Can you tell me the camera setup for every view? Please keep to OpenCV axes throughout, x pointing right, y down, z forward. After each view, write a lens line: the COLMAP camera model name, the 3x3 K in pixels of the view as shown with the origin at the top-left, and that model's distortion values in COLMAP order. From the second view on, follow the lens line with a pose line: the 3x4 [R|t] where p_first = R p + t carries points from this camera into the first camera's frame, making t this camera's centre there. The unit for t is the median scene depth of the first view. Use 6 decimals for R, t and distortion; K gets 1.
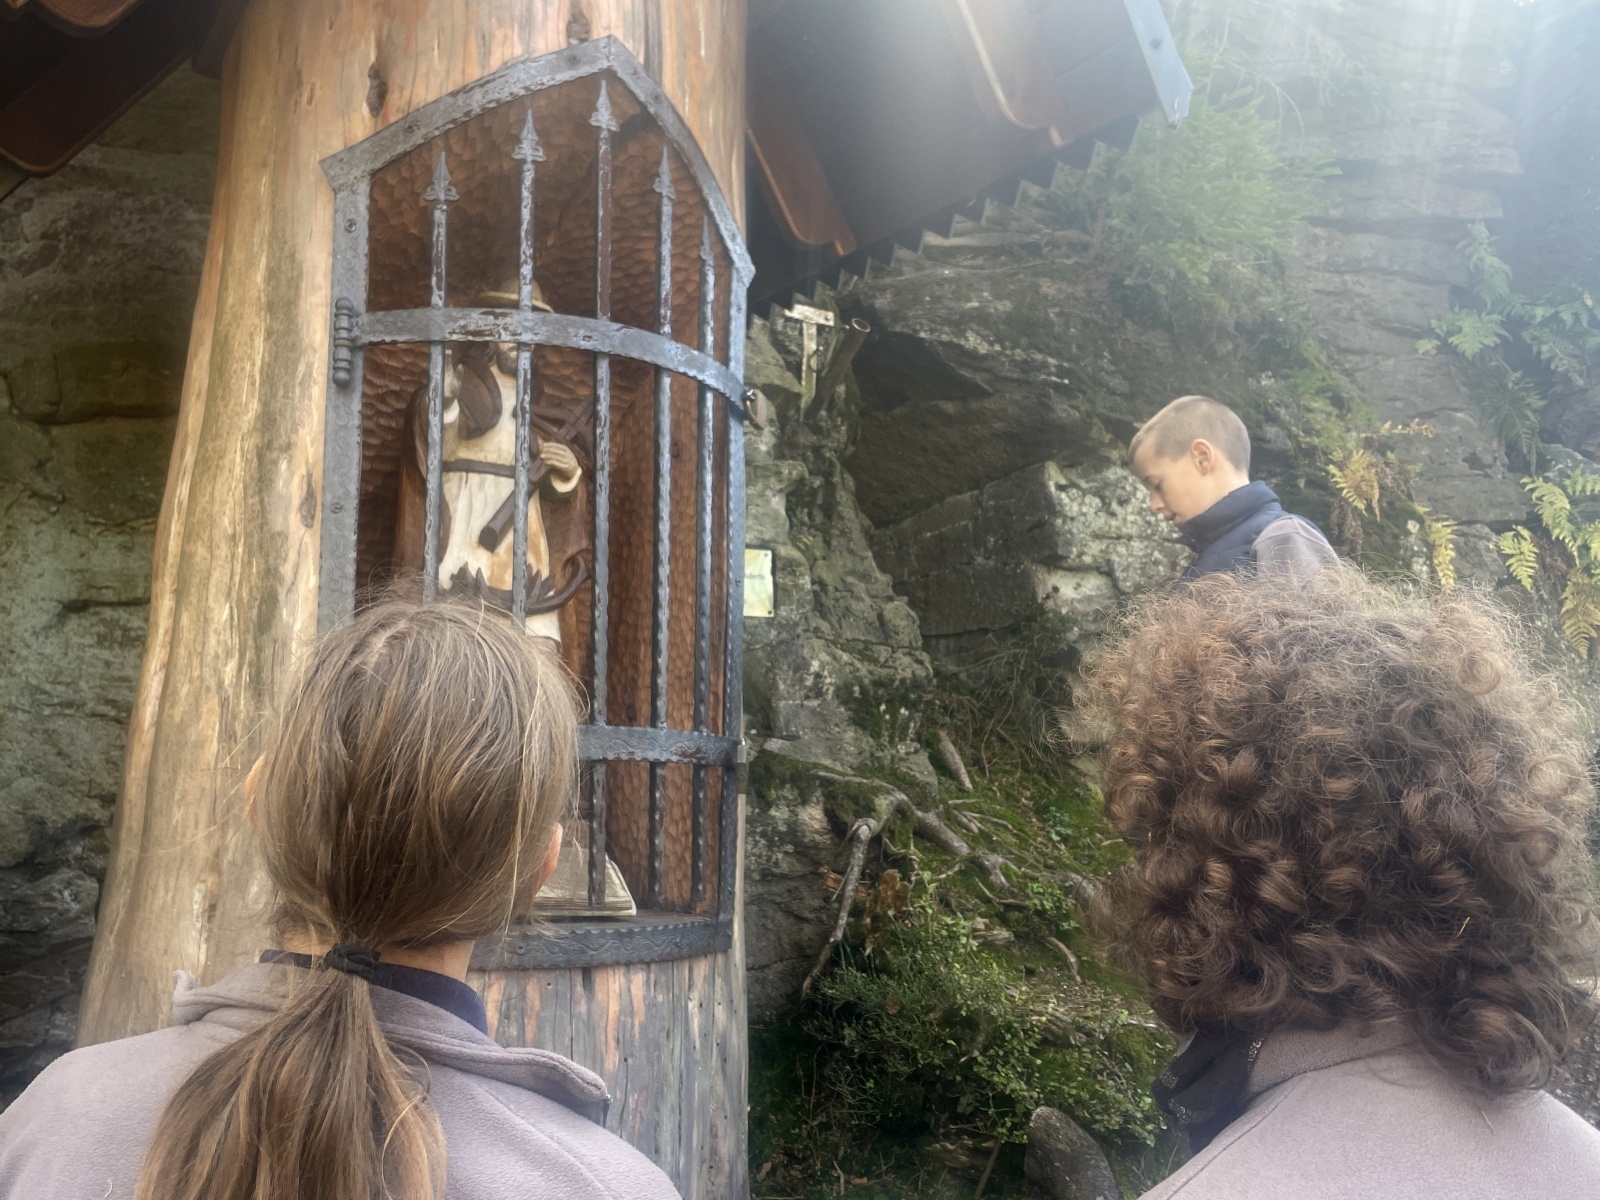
lens RADIAL K [[1329.9, 0, 801.5], [0, 1329.9, 606.0], [0, 0, 1]] dist [0.105775, -0.133439]
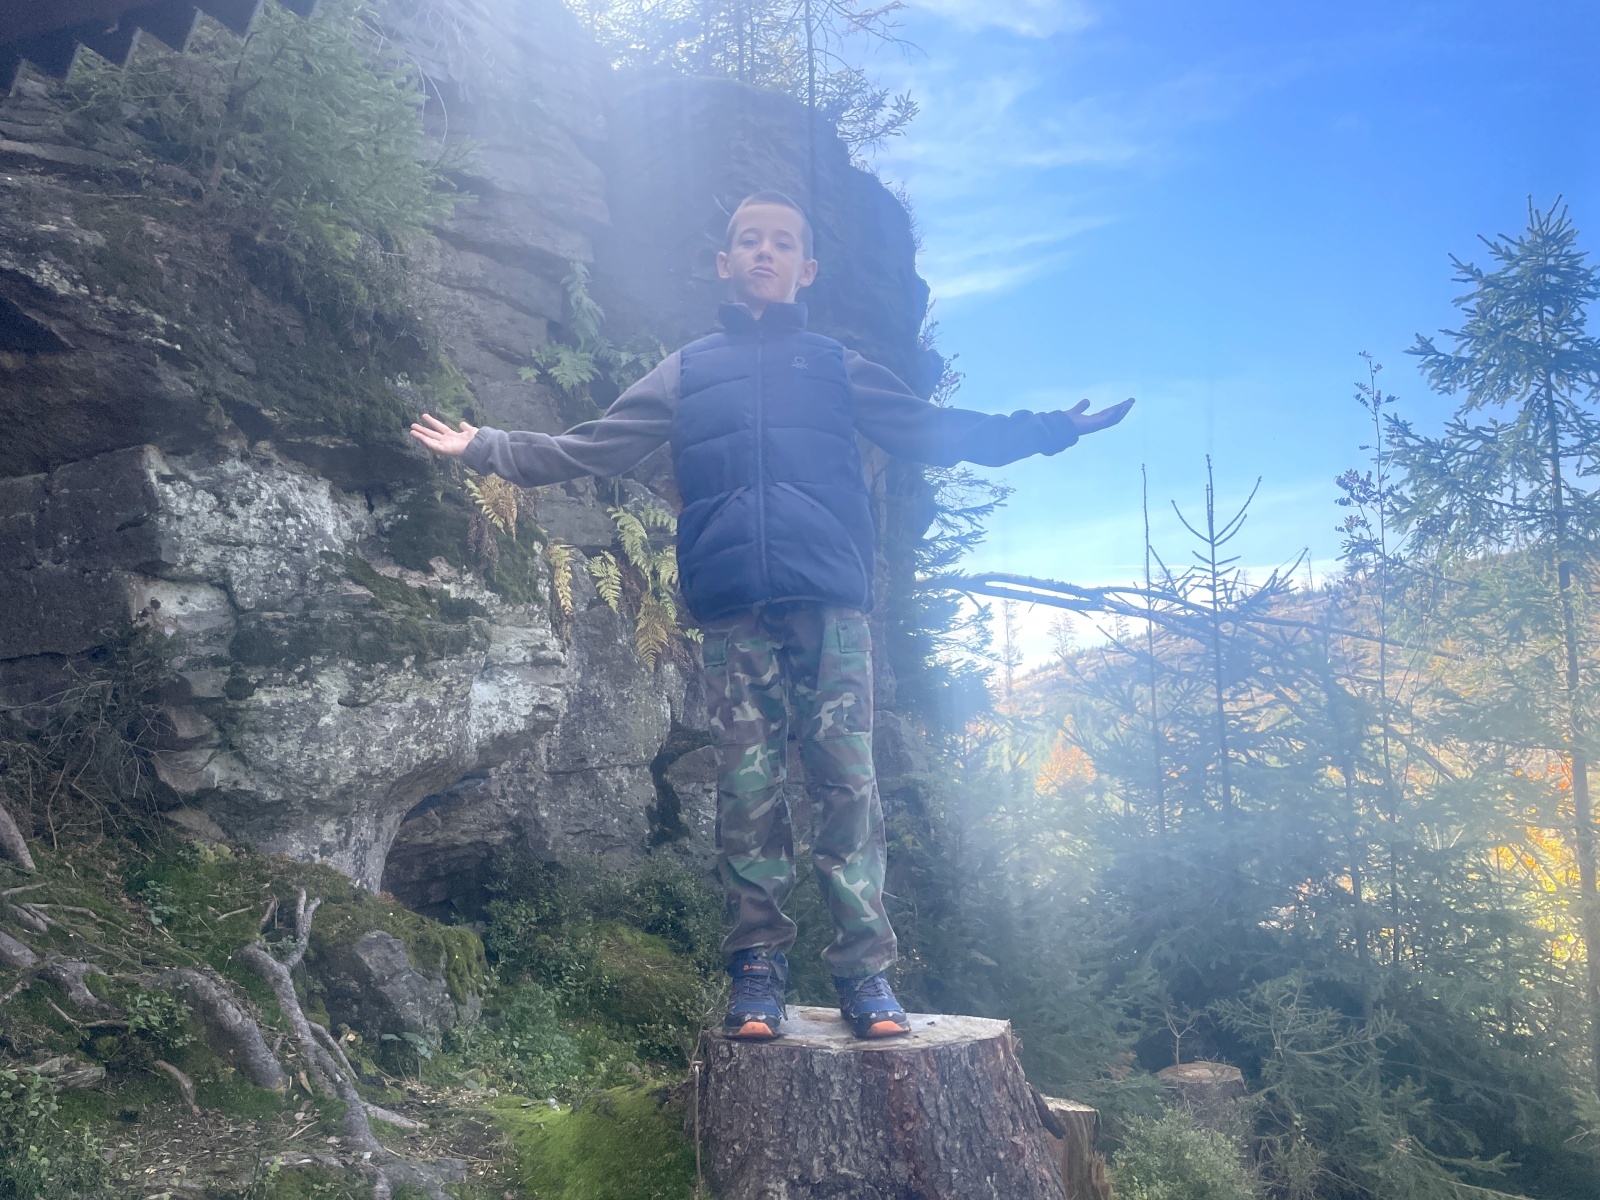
lens RADIAL K [[1329.9, 0, 801.5], [0, 1329.9, 606.0], [0, 0, 1]] dist [0.105775, -0.133439]
pose [[0.787412, 0.019193, 0.616128, -0.005373], [-0.013892, 0.999814, -0.013391, -0.005809], [-0.616271, 0.001985, 0.787532, 0.116427]]
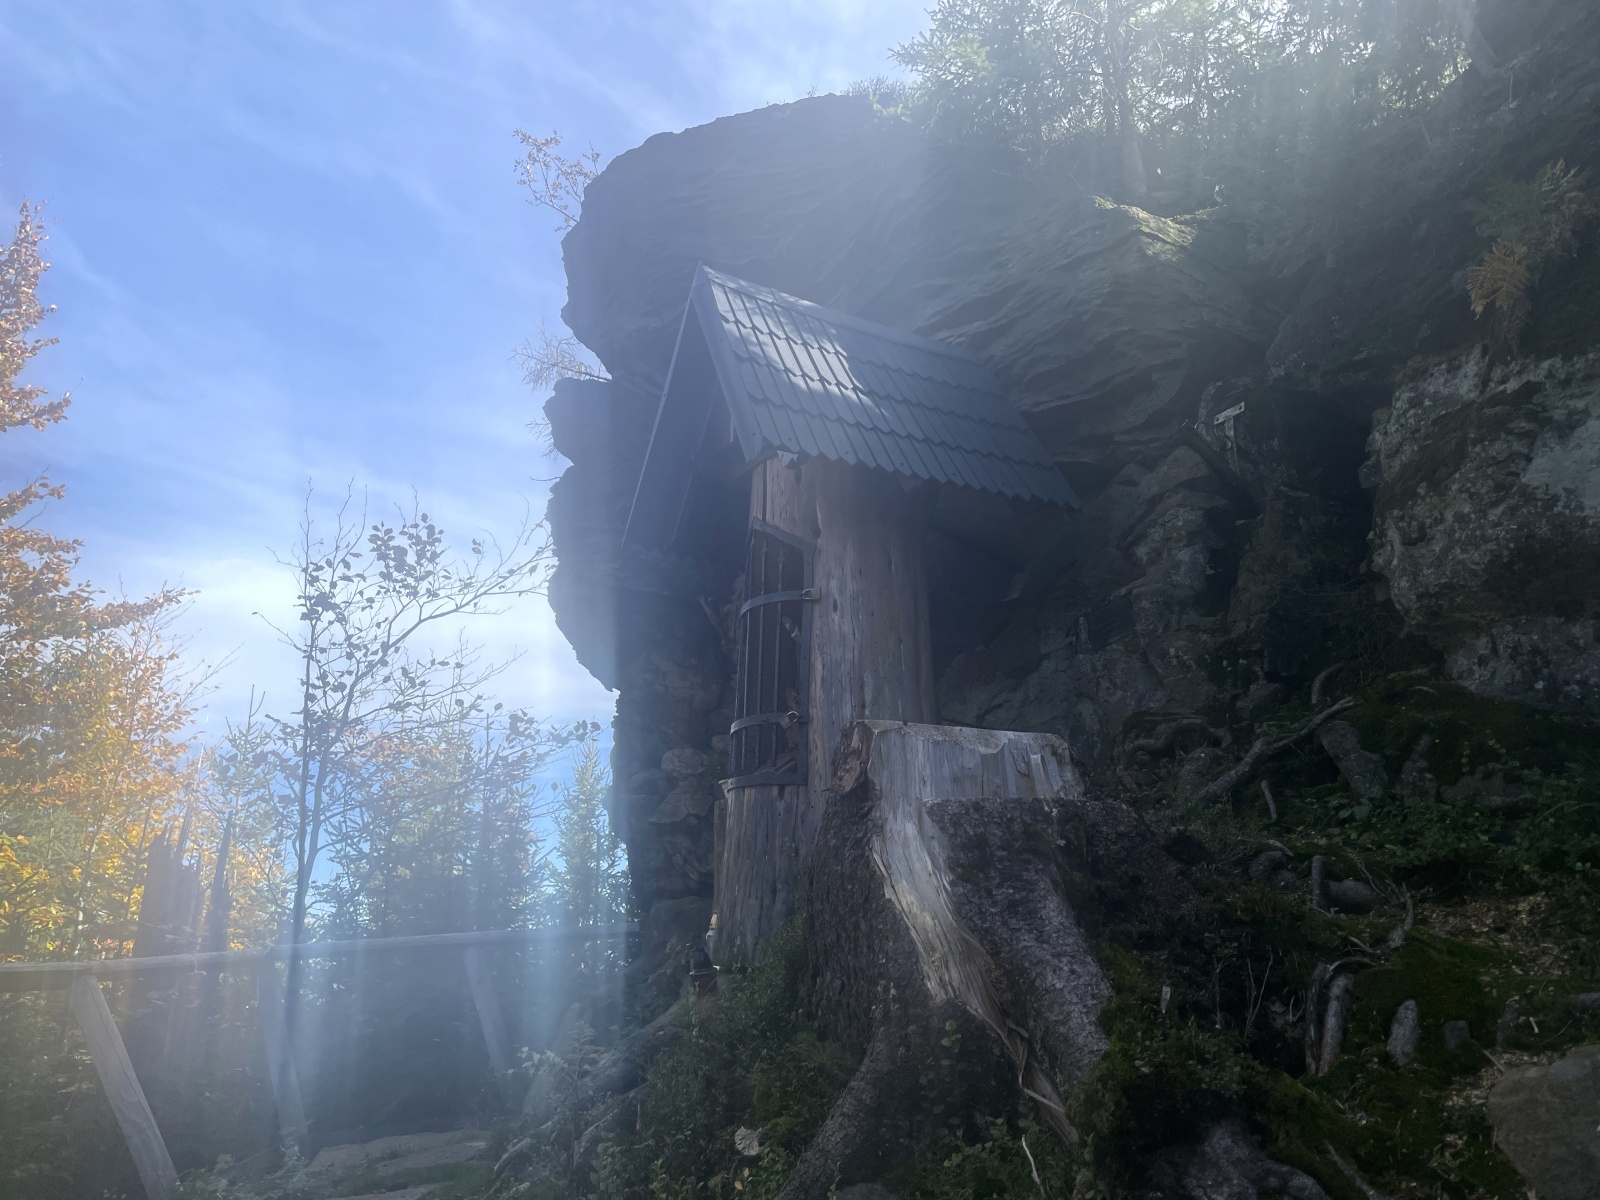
lens RADIAL K [[1329.9, 0, 801.5], [0, 1329.9, 606.0], [0, 0, 1]] dist [0.105775, -0.133439]
pose [[-0.156384, -0.301206, -0.940648, 1.390025], [0.076599, 0.945799, -0.315590, 0.403802], [0.984722, -0.121406, -0.124836, 0.667734]]
